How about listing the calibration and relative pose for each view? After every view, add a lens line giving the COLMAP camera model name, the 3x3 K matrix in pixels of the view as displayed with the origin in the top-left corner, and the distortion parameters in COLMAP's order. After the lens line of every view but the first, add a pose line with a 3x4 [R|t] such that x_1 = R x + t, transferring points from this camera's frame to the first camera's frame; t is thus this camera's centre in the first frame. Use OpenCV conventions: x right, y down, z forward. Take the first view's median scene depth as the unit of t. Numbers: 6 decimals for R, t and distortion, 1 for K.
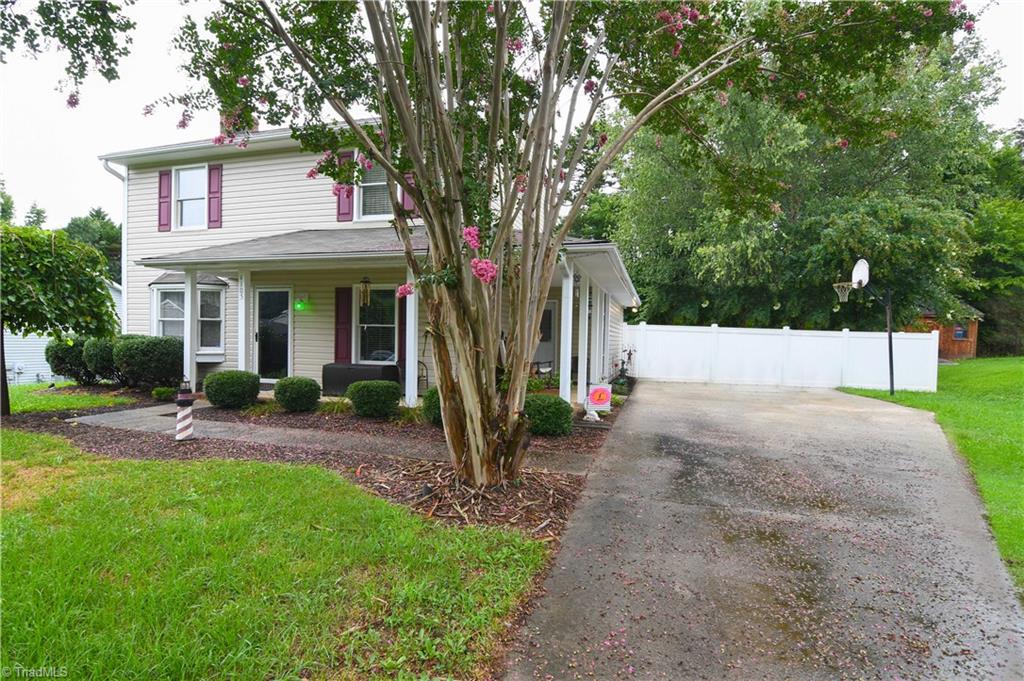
lens RADIAL K [[502.0, 0, 505.1], [0, 502.0, 352.9], [0, 0, 1]] dist [0.001019, -0.006443]
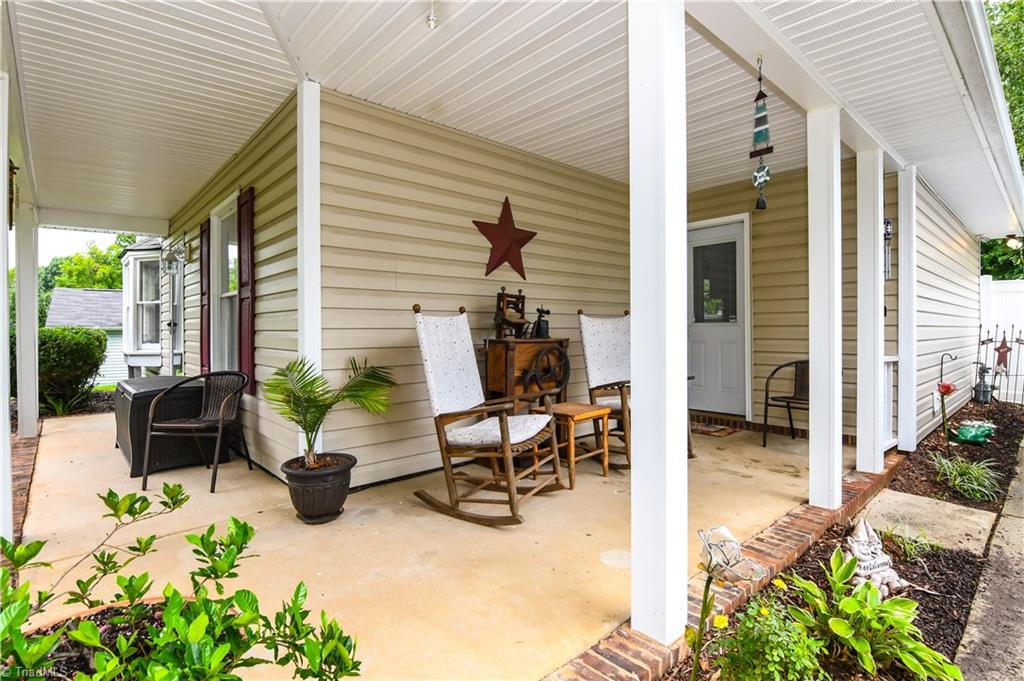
lens RADIAL K [[502.0, 0, 510.9], [0, 502.0, 329.6], [0, 0, 1]] dist [0.001019, -0.006443]
pose [[0.860002, -0.022785, -0.509782, 0.185337], [0.006348, 0.999403, -0.033960, -0.005265], [0.510252, 0.025970, 0.859633, 0.738836]]
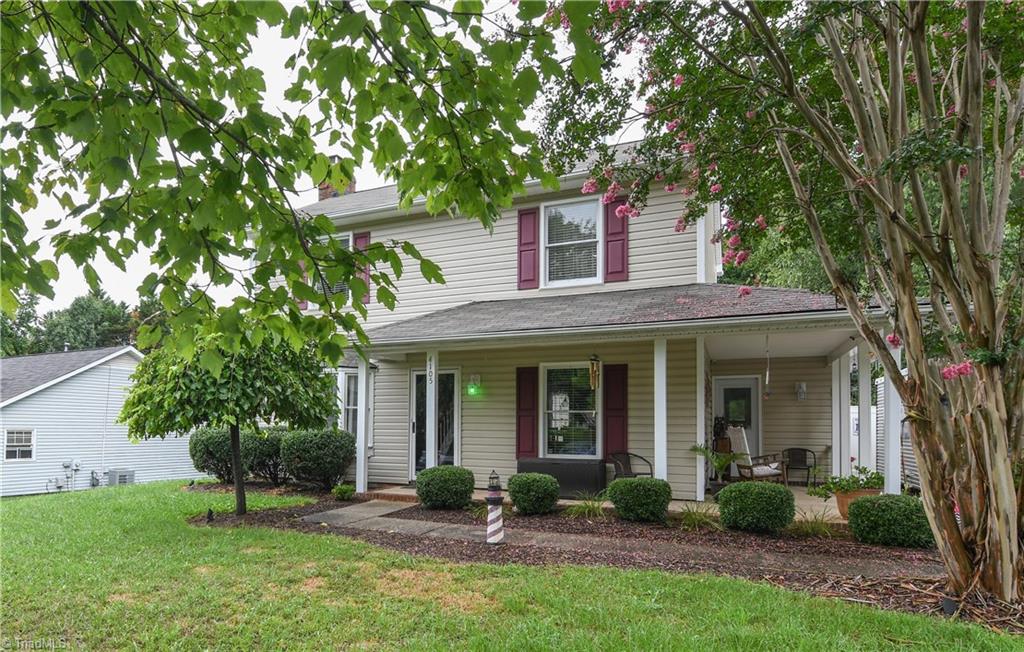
lens RADIAL K [[639.0, 0, 429.8], [0, 639.0, 415.5], [0, 0, 1]] dist [-0.005913, -0.001496]
pose [[0.984962, -0.014444, -0.172169, -0.298160], [0.006376, 0.998859, -0.047323, 0.000083], [0.172656, 0.045514, 0.983930, -0.077148]]
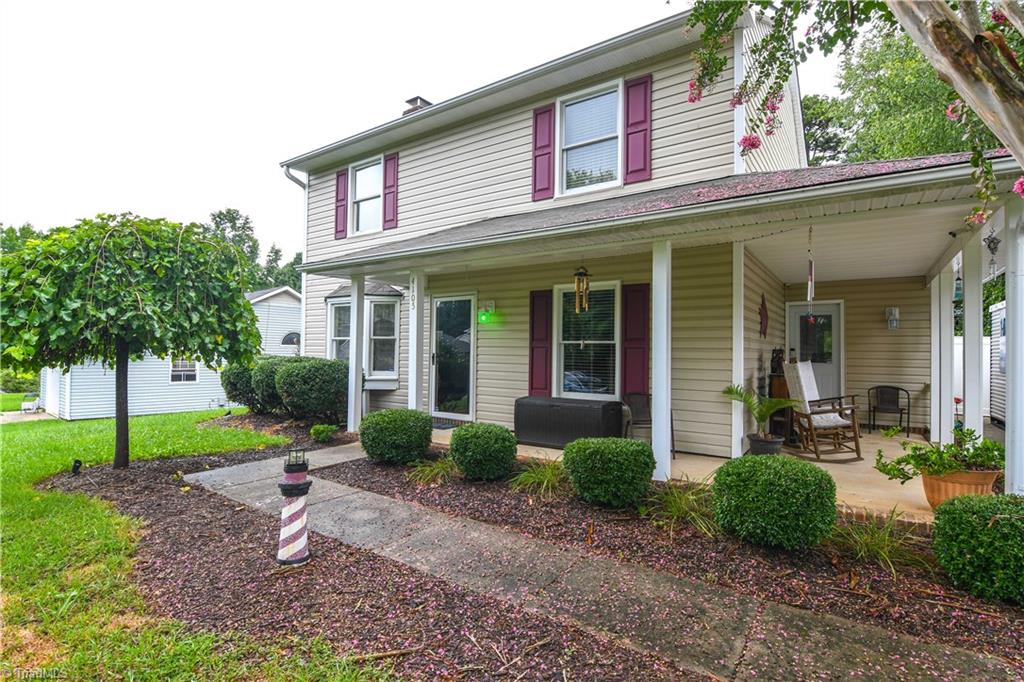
lens RADIAL K [[512.1, 0, 520.5], [0, 512.1, 347.2], [0, 0, 1]] dist [-0.007492, -0.004109]
pose [[0.952725, -0.010922, -0.303638, -0.126283], [-0.002448, 0.999045, -0.043618, -0.016294], [0.303825, 0.042300, 0.951788, 0.290556]]
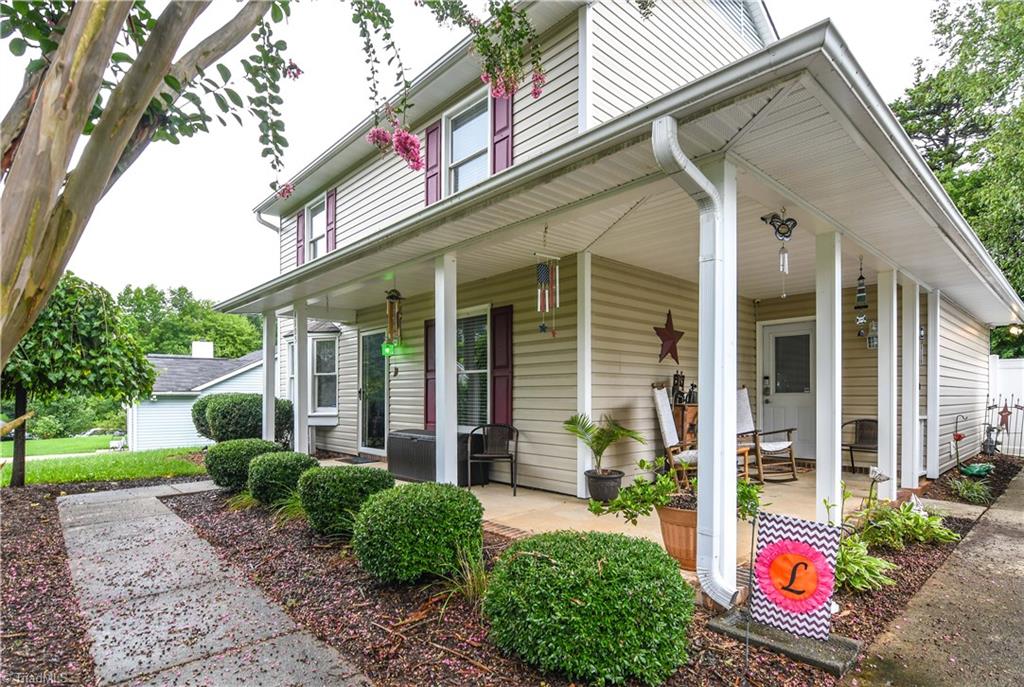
lens RADIAL K [[542.6, 0, 497.5], [0, 542.6, 396.7], [0, 0, 1]] dist [-0.006240, -0.000834]
pose [[0.860547, -0.018239, -0.509044, 0.131232], [0.003596, 0.999551, -0.029735, -0.001284], [0.509358, 0.023757, 0.860227, 0.404960]]
